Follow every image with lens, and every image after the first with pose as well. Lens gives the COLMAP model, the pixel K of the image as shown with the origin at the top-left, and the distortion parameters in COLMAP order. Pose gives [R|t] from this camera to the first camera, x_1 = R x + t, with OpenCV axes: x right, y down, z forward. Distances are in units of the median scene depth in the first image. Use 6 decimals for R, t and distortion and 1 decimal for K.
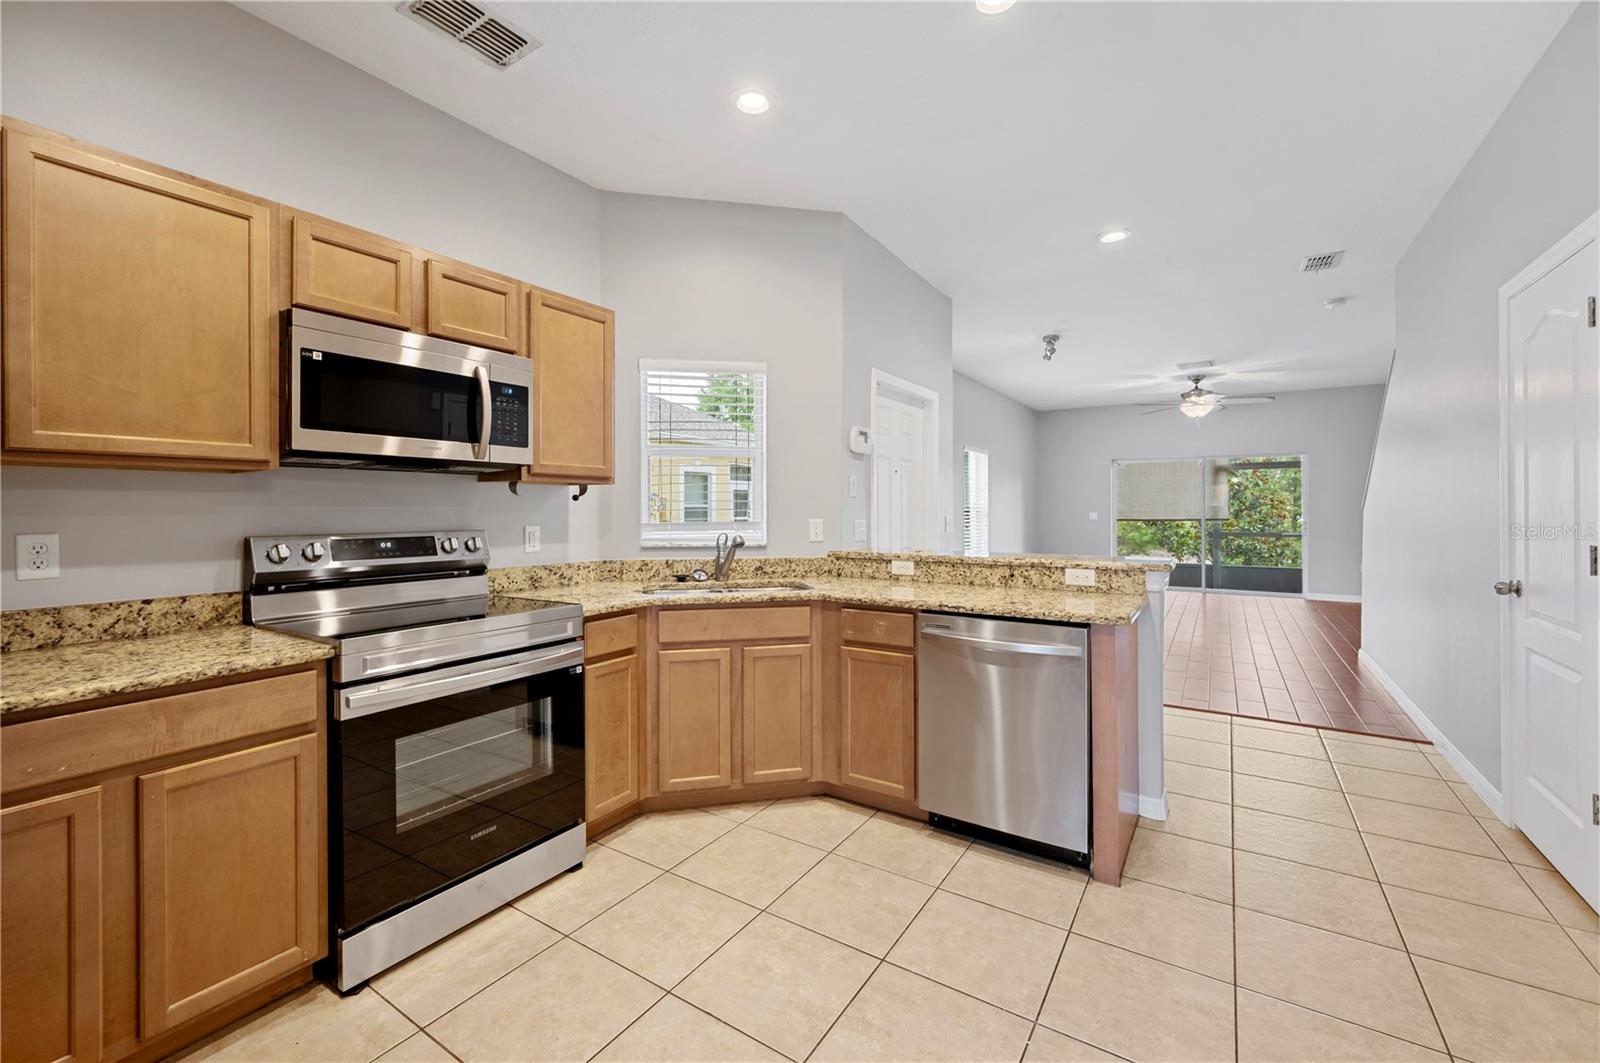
lens RADIAL K [[652.2, 0, 805.9], [0, 652.2, 508.6], [0, 0, 1]] dist [0.000559, -0.000117]
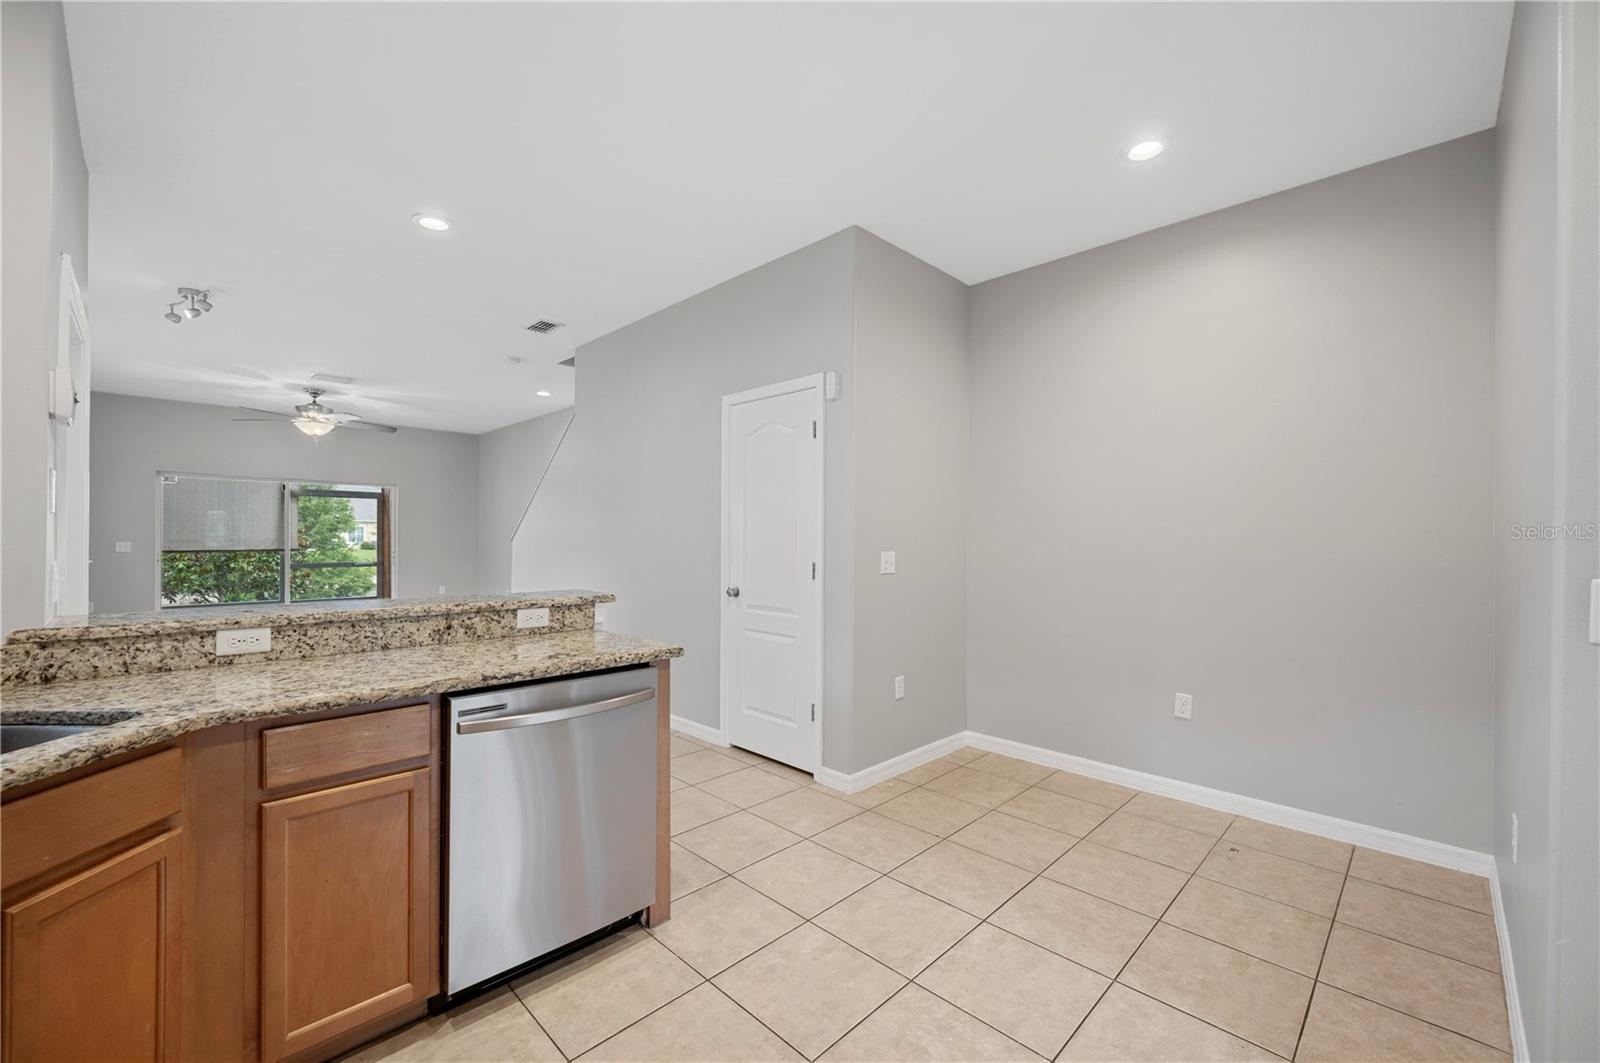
lens RADIAL K [[652.2, 0, 793.5], [0, 652.2, 538.6], [0, 0, 1]] dist [0.000559, -0.000117]
pose [[0.213262, 0.005102, 0.976982, -0.368895], [-0.006176, 0.999973, -0.003874, -0.000243], [-0.976975, -0.005208, 0.213288, 0.484797]]
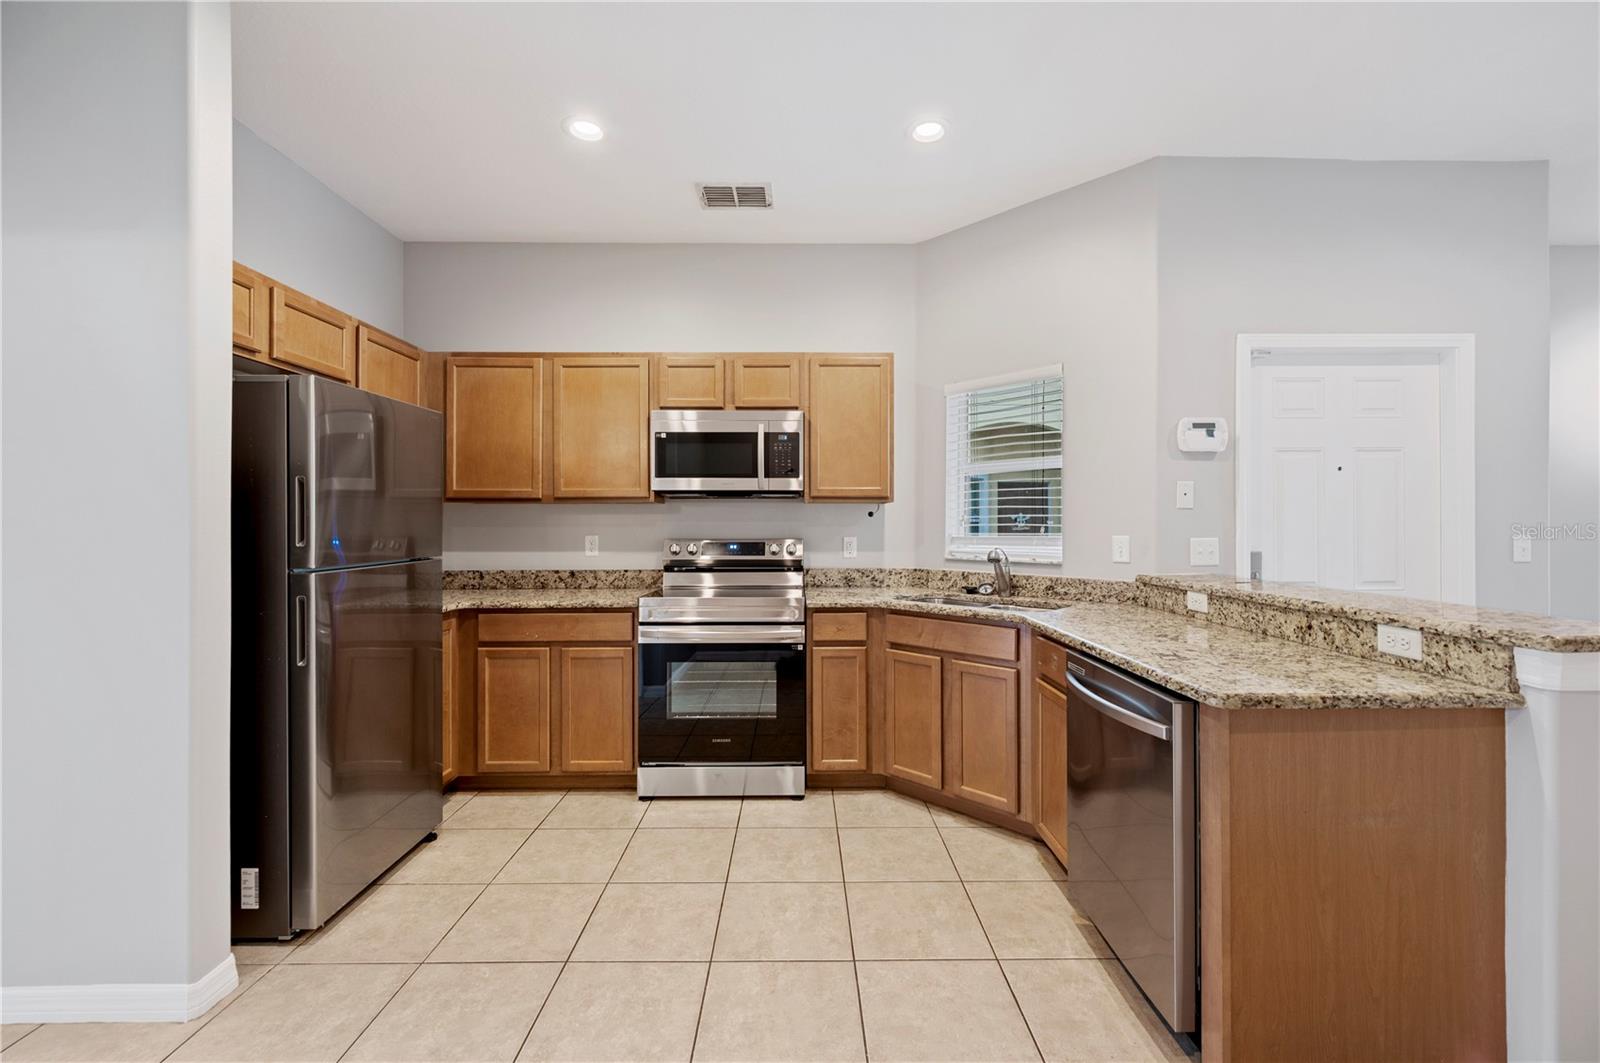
lens RADIAL K [[652.2, 0, 804.2], [0, 652.2, 523.1], [0, 0, 1]] dist [0.000559, -0.000117]
pose [[0.555436, 0.000508, -0.831559, 0.624407], [0.000979, 0.999999, 0.001265, -0.002066], [0.831559, -0.001517, 0.555435, 0.241483]]
